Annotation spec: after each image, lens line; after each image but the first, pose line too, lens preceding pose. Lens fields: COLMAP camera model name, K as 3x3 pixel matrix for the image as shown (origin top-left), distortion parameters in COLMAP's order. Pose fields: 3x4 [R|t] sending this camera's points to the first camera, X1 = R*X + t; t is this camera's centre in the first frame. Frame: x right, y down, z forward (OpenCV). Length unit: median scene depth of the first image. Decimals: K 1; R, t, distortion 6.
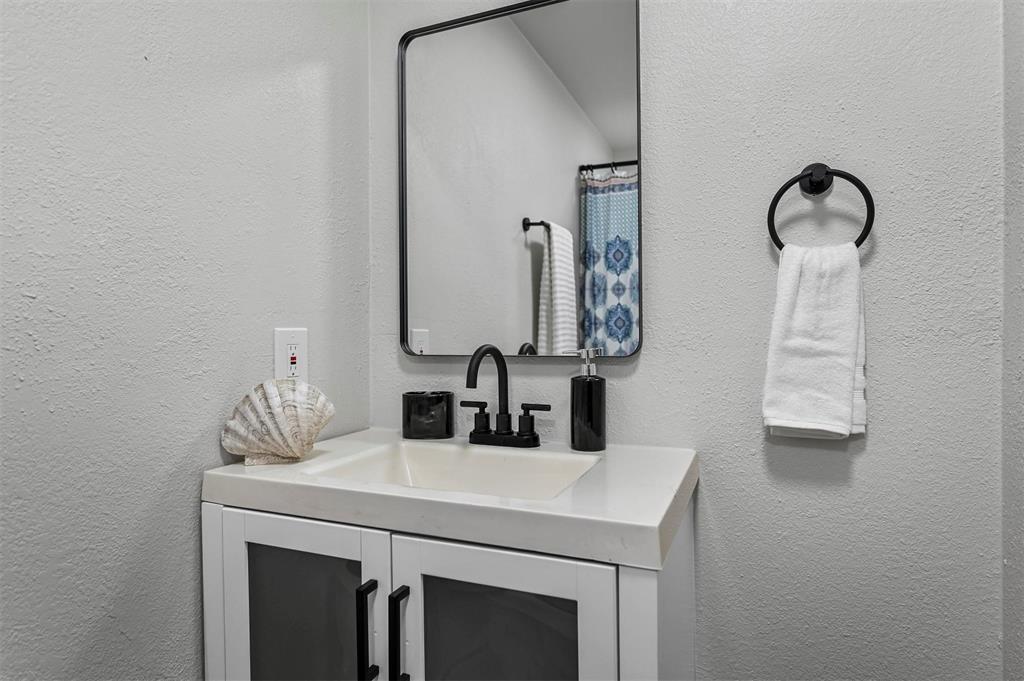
lens RADIAL K [[602.9, 0, 515.3], [0, 602.9, 336.9], [0, 0, 1]] dist [-0.014812, 0.002200]
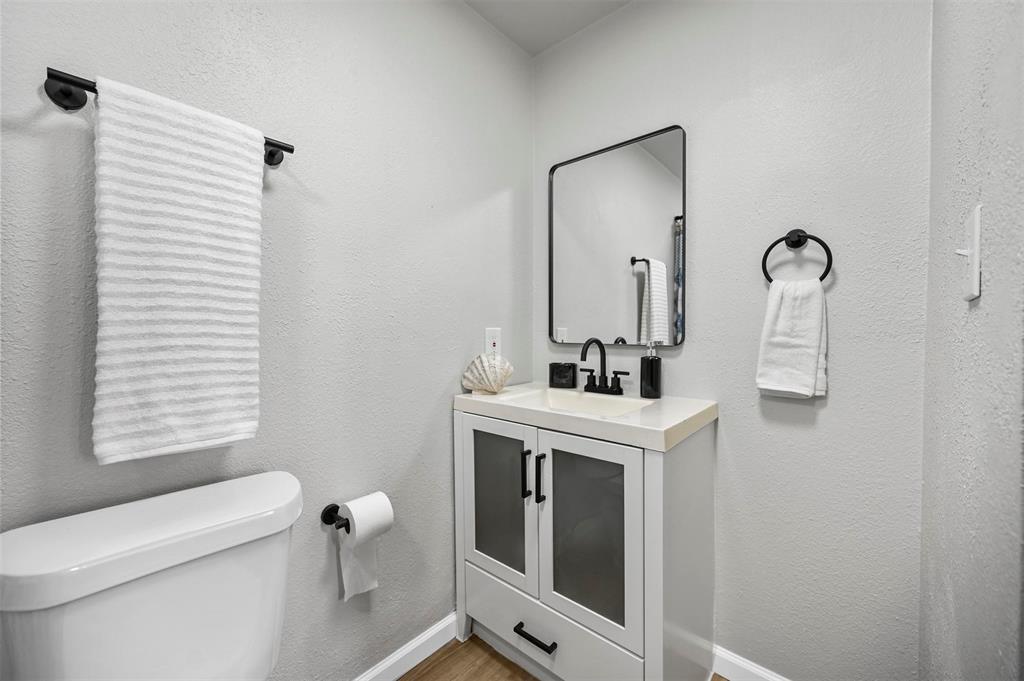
lens RADIAL K [[399.5, 0, 511.2], [0, 399.5, 341.7], [0, 0, 1]] dist [0.003947, 0.000149]
pose [[0.952122, 0.014595, -0.305369, 0.100488], [-0.005761, 0.999539, 0.029811, -0.012031], [0.305664, -0.026625, 0.951767, -0.274785]]
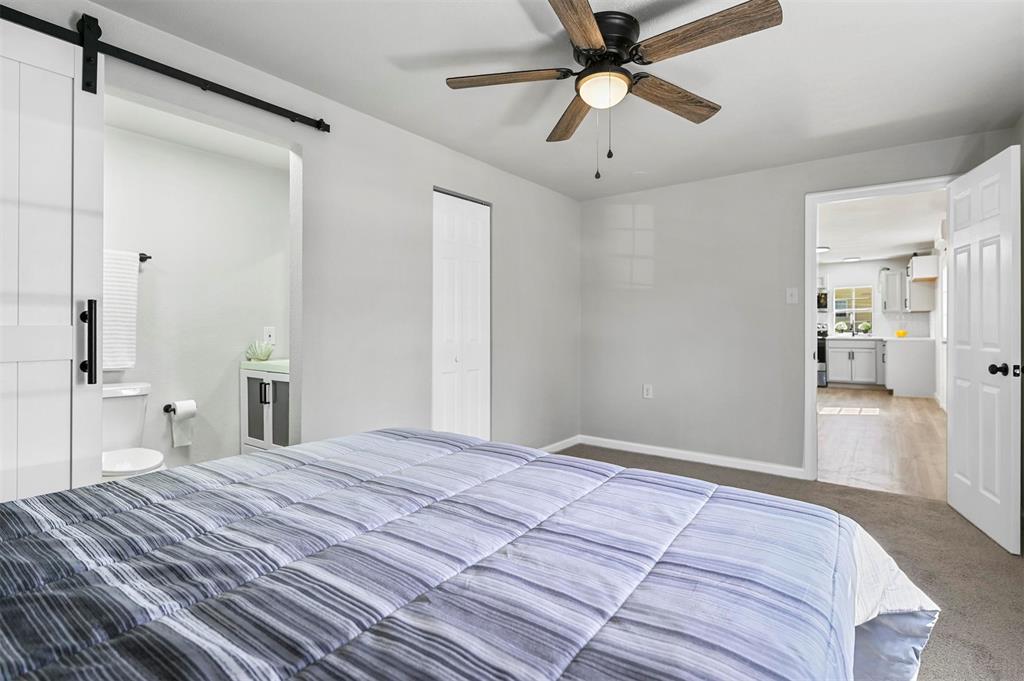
lens RADIAL K [[490.2, 0, 511.2], [0, 490.2, 333.8], [0, 0, 1]] dist [0.000889, 0.000018]
pose [[0.977506, 0.014115, -0.210436, 1.912038], [-0.011827, 0.999857, 0.012126, -0.032627], [0.210577, -0.009365, 0.977532, -1.828335]]
